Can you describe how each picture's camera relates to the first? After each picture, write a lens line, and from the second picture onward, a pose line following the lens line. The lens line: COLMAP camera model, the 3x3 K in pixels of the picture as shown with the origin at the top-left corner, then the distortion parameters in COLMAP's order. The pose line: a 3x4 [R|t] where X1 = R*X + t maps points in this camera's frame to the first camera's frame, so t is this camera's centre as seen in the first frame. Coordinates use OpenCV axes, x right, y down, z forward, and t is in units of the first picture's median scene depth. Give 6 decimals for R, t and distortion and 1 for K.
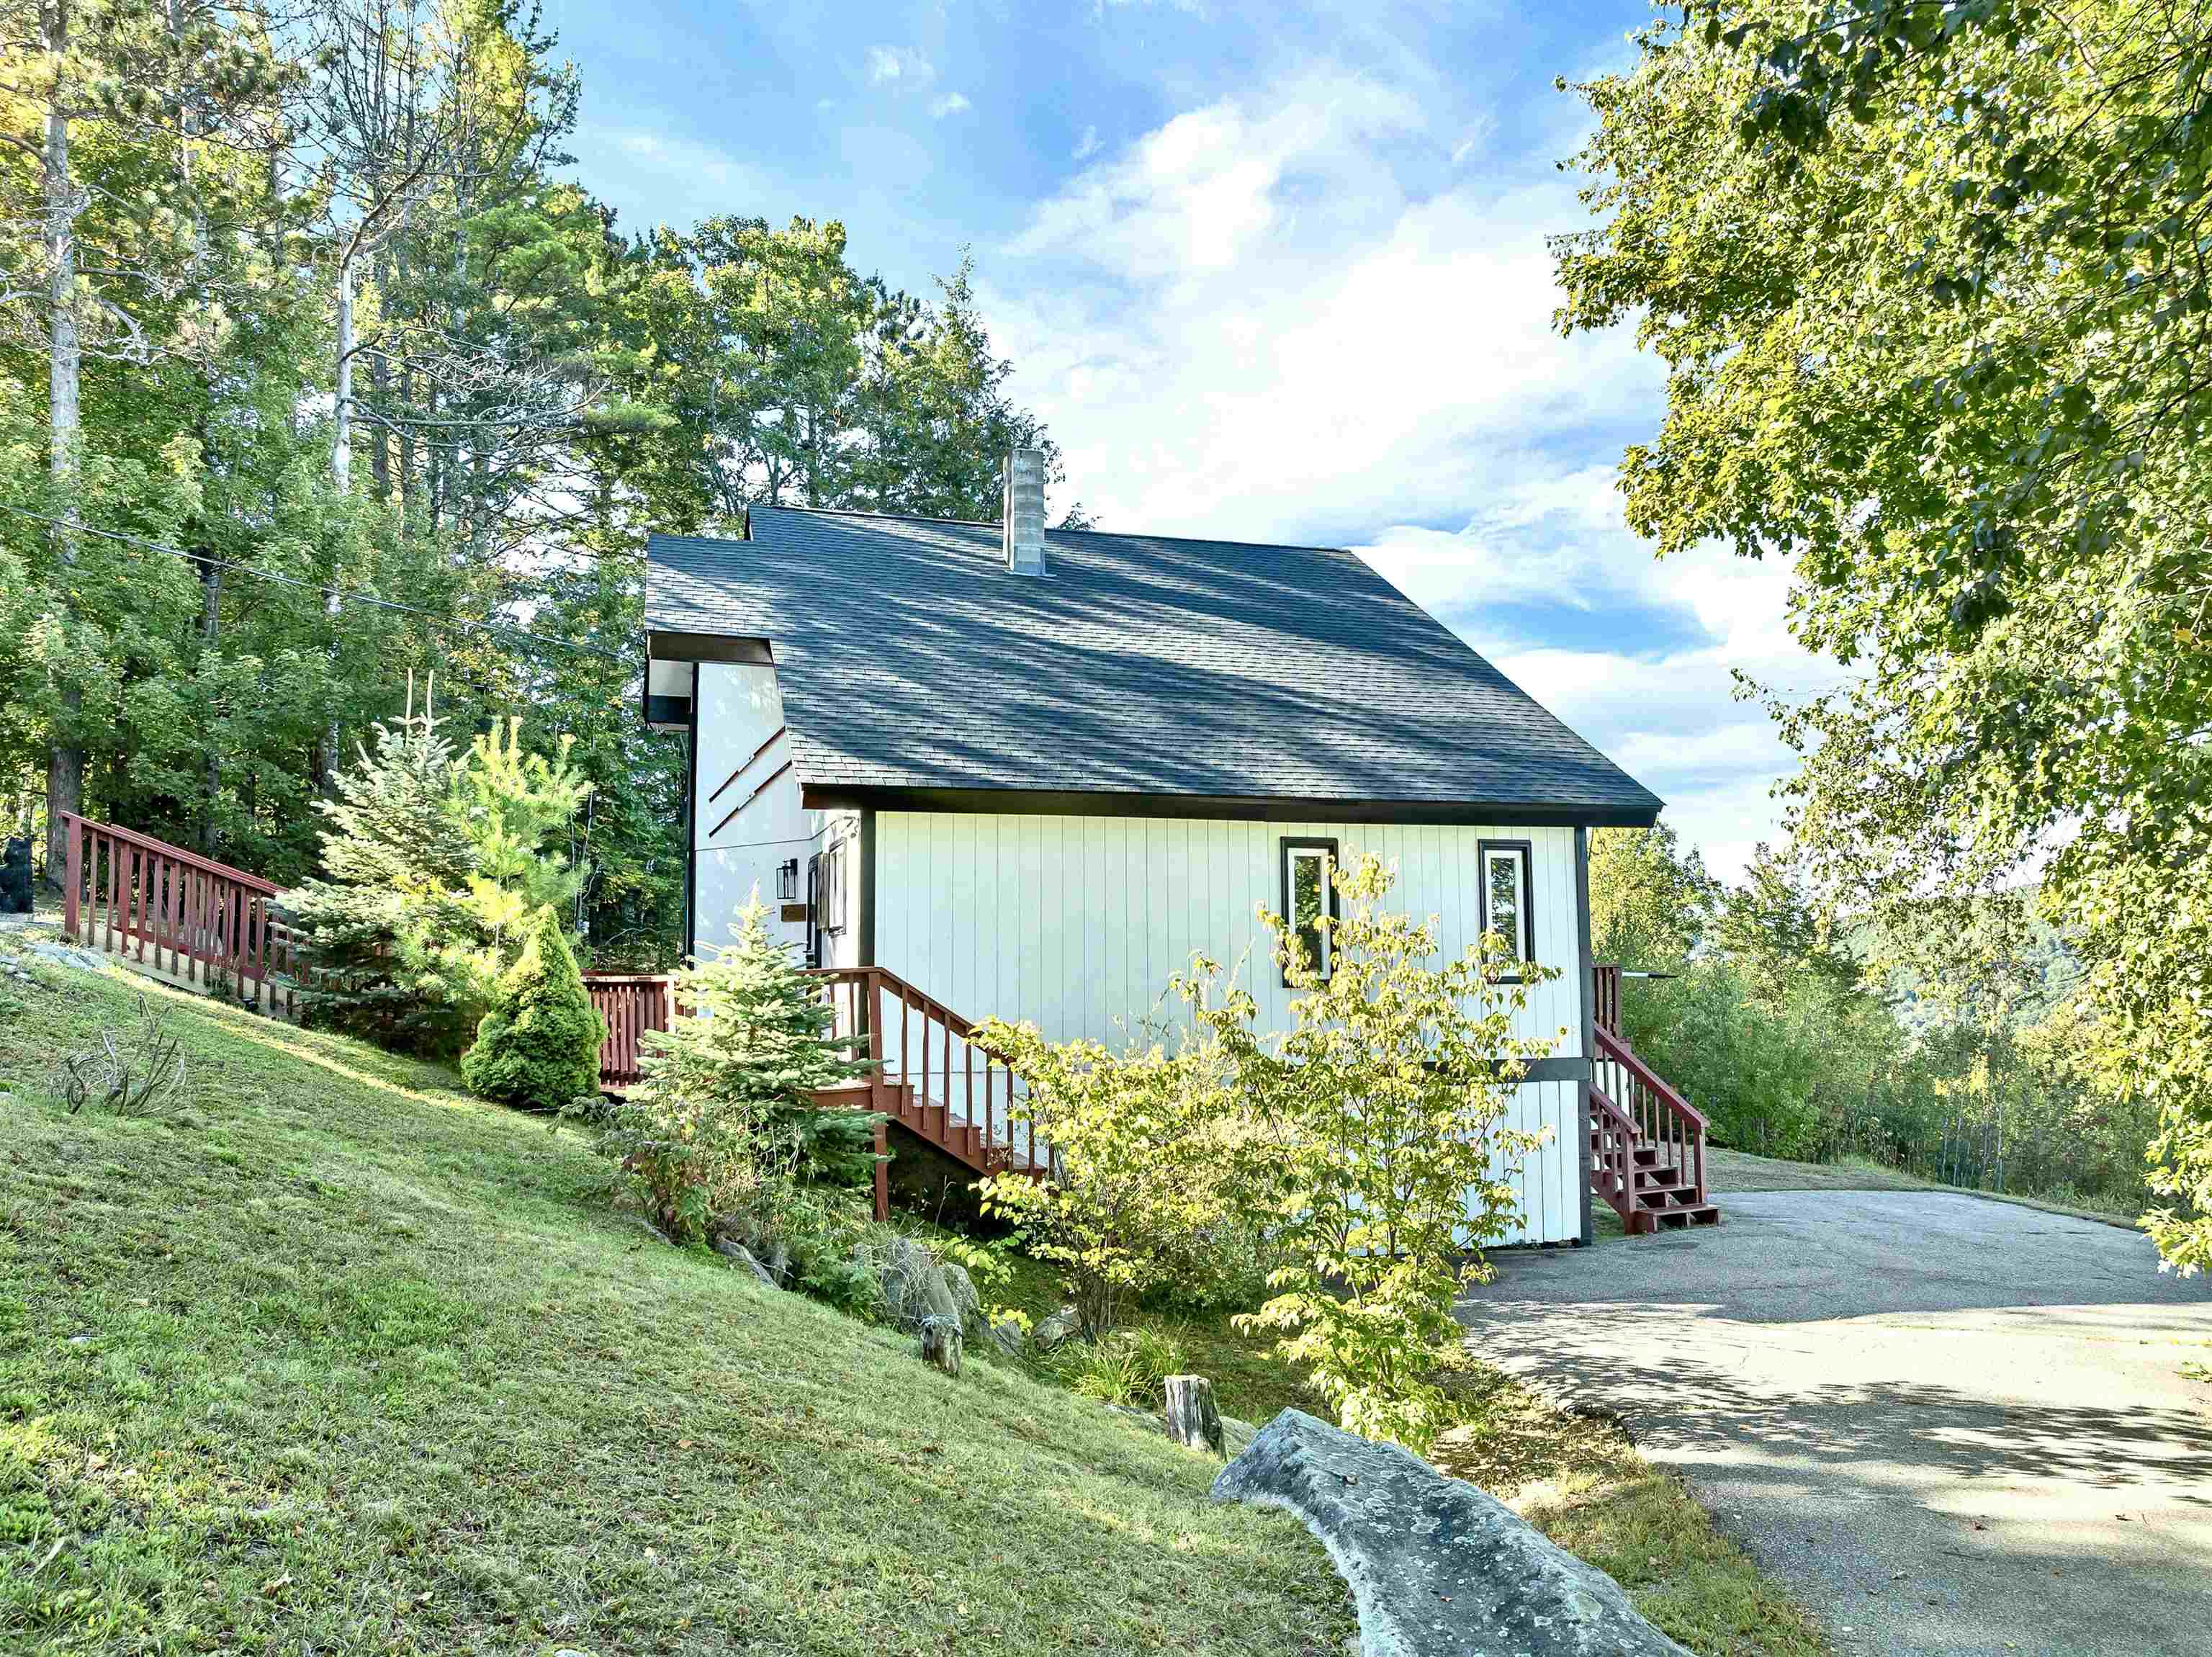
lens RADIAL K [[1615.9, 0, 1106.0], [0, 1615.9, 828.5], [0, 0, 1]] dist [-0.002594, -0.068789]
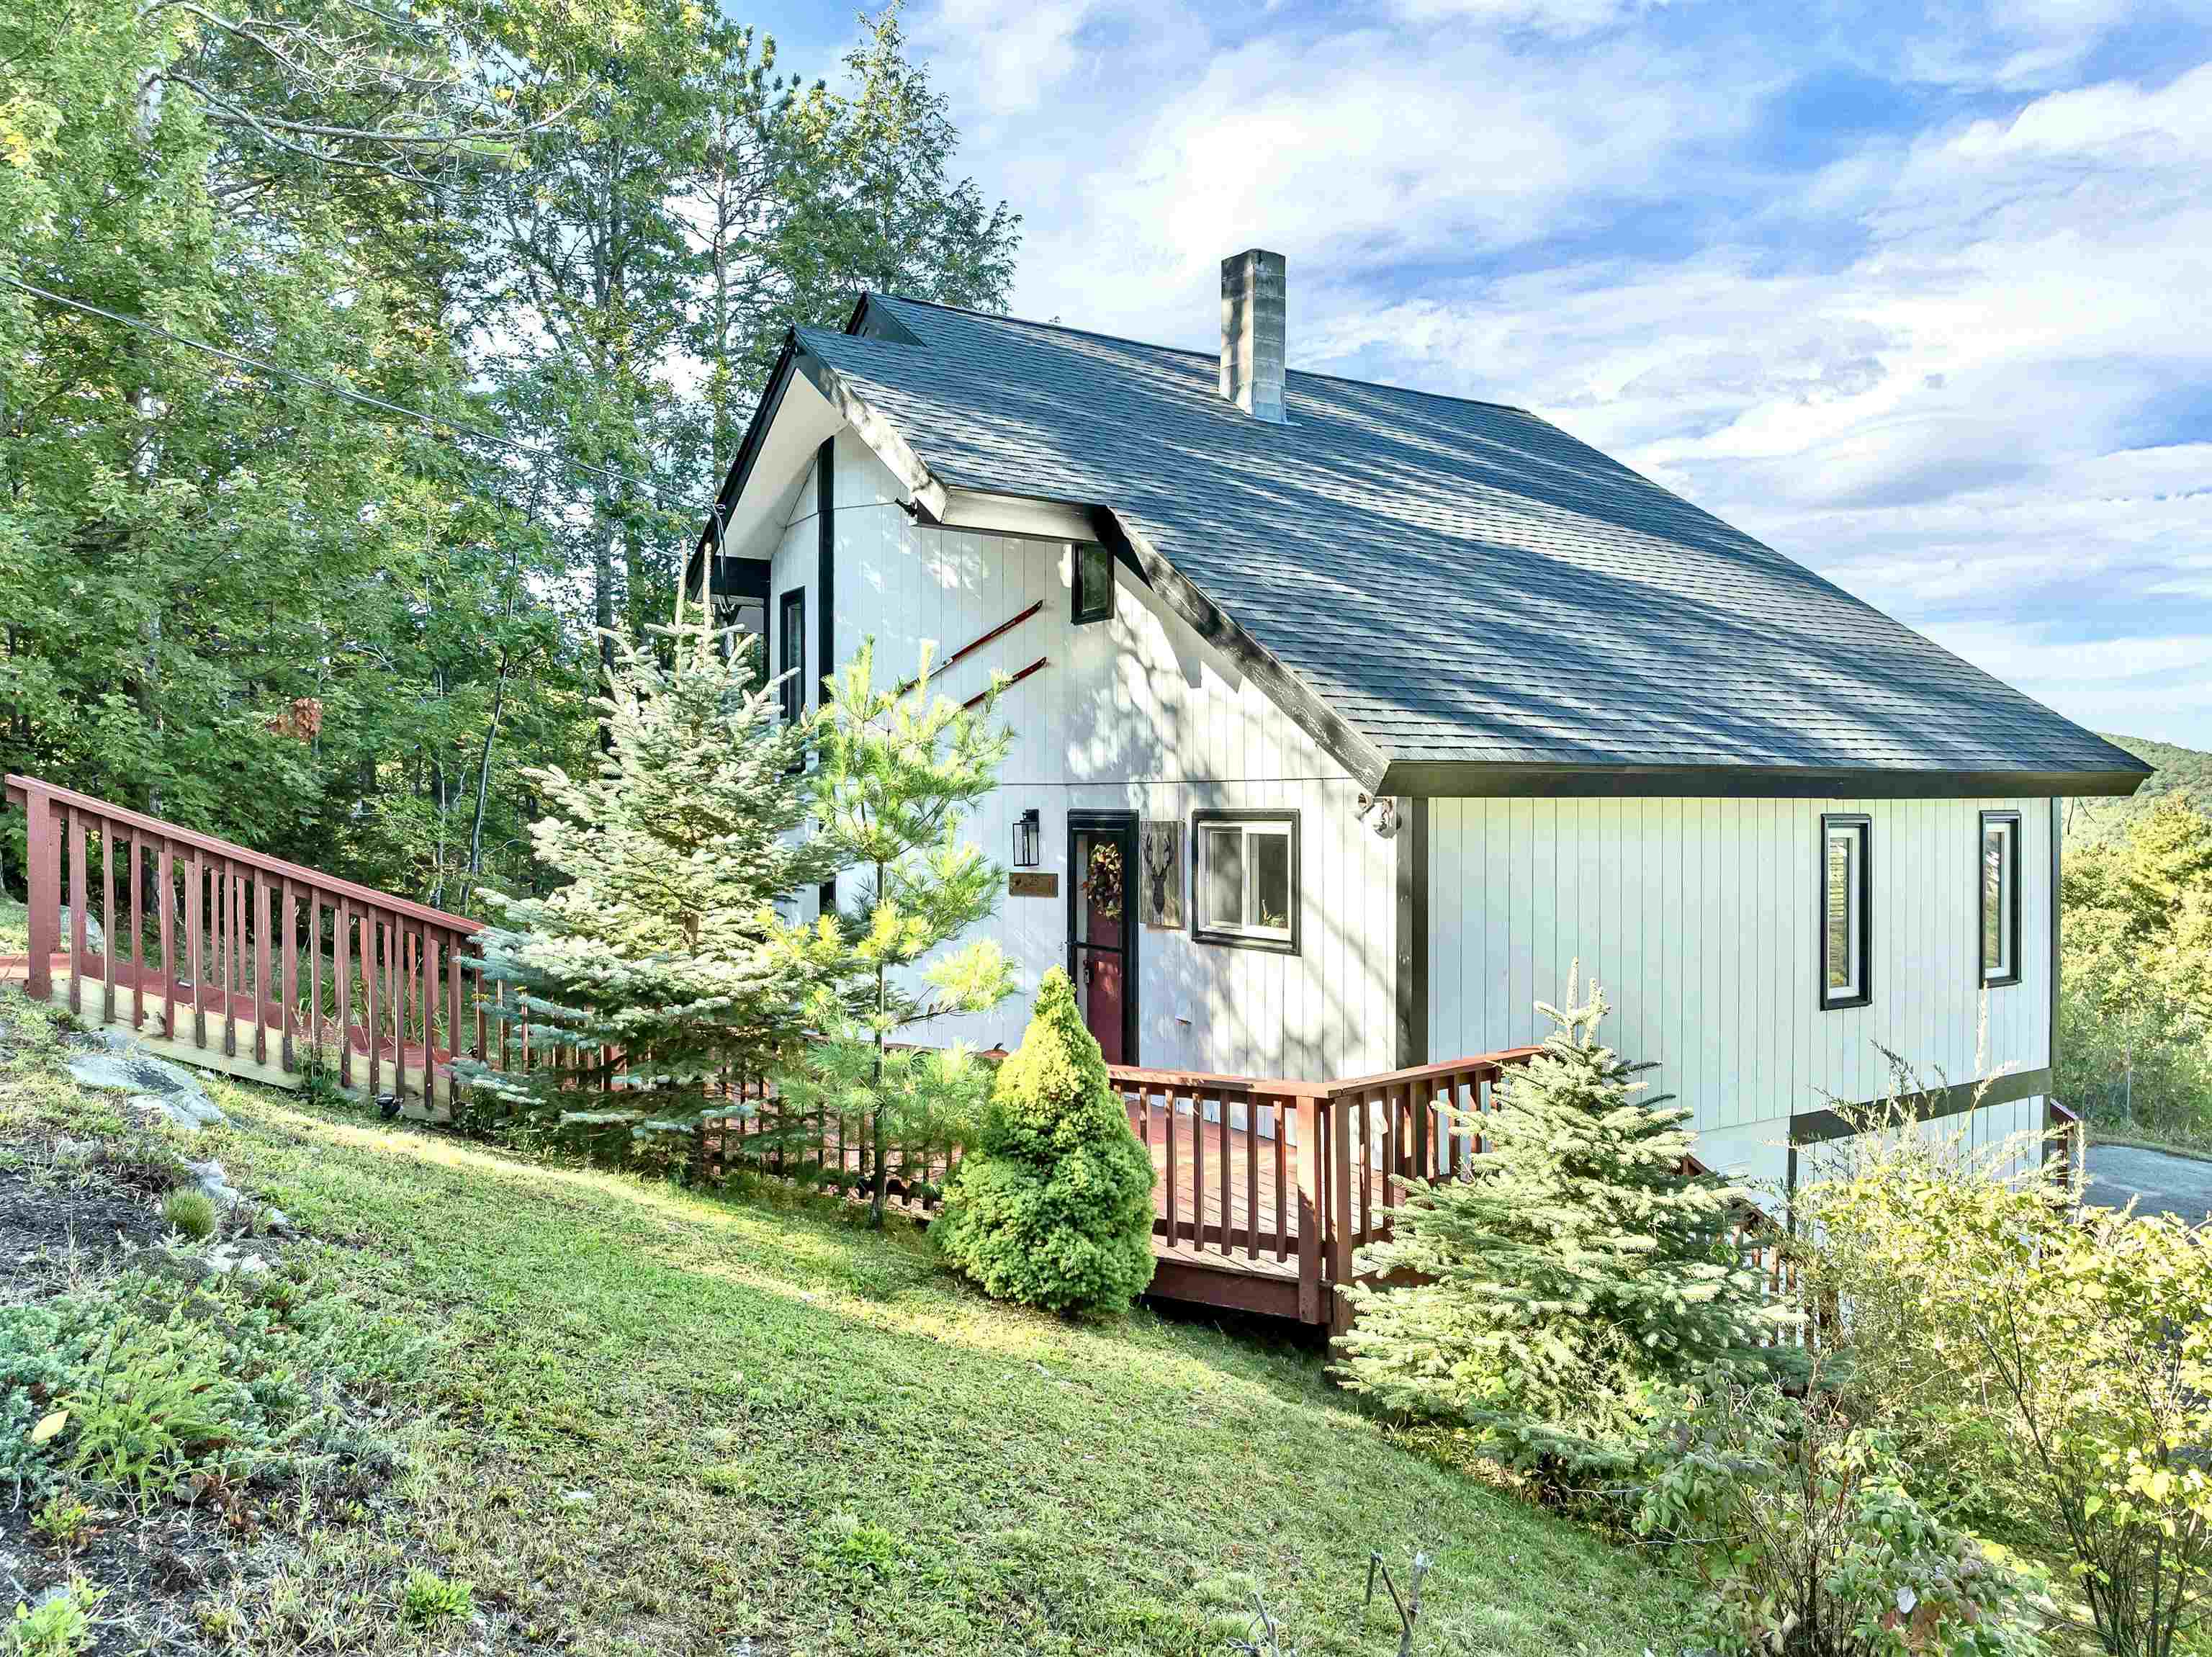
lens RADIAL K [[1635.7, 0, 1152.7], [0, 1635.7, 804.6], [0, 0, 1]] dist [-0.049732, 0.001073]
pose [[0.960390, 0.004167, 0.278628, -0.434895], [-0.030017, 0.995617, 0.088577, -0.061547], [-0.277038, -0.093432, 0.956306, 0.371225]]
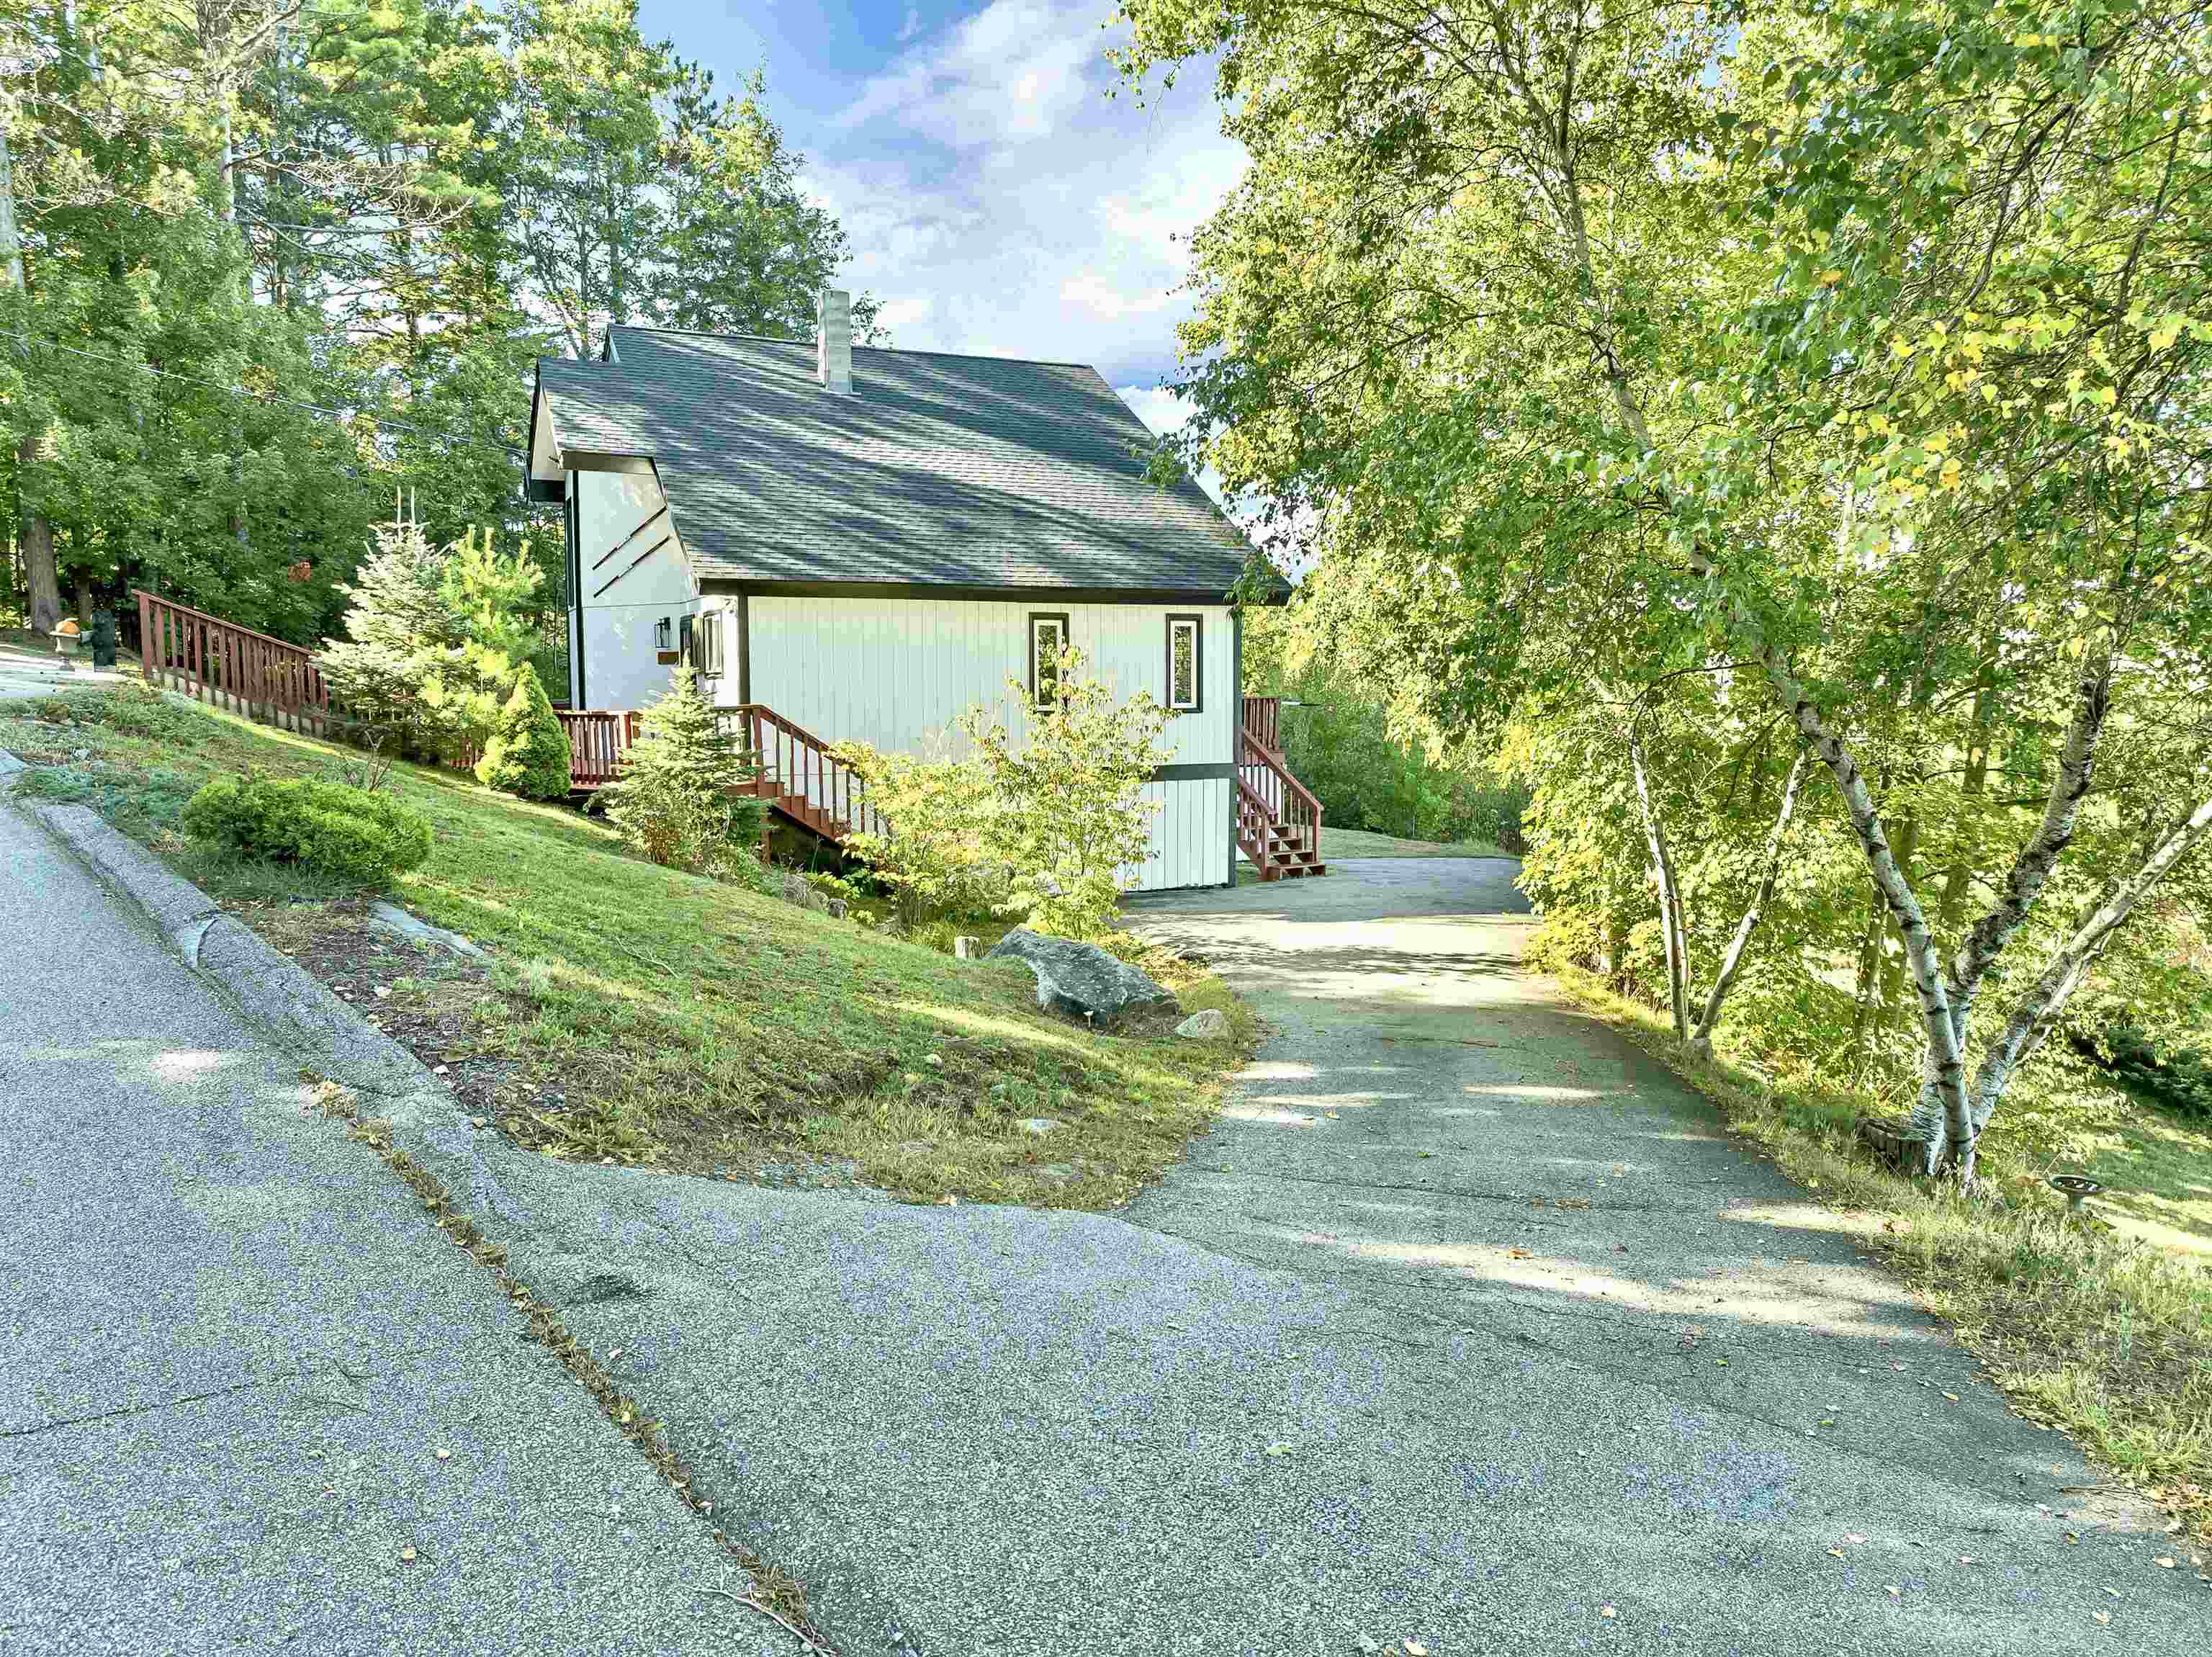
lens RADIAL K [[1615.9, 0, 1106.0], [0, 1615.9, 828.5], [0, 0, 1]] dist [-0.002594, -0.068789]
pose [[0.990050, -0.010257, 0.140345, -0.030006], [-0.014925, 0.984060, 0.177210, -0.064826], [-0.139925, -0.177542, 0.974115, -0.475338]]
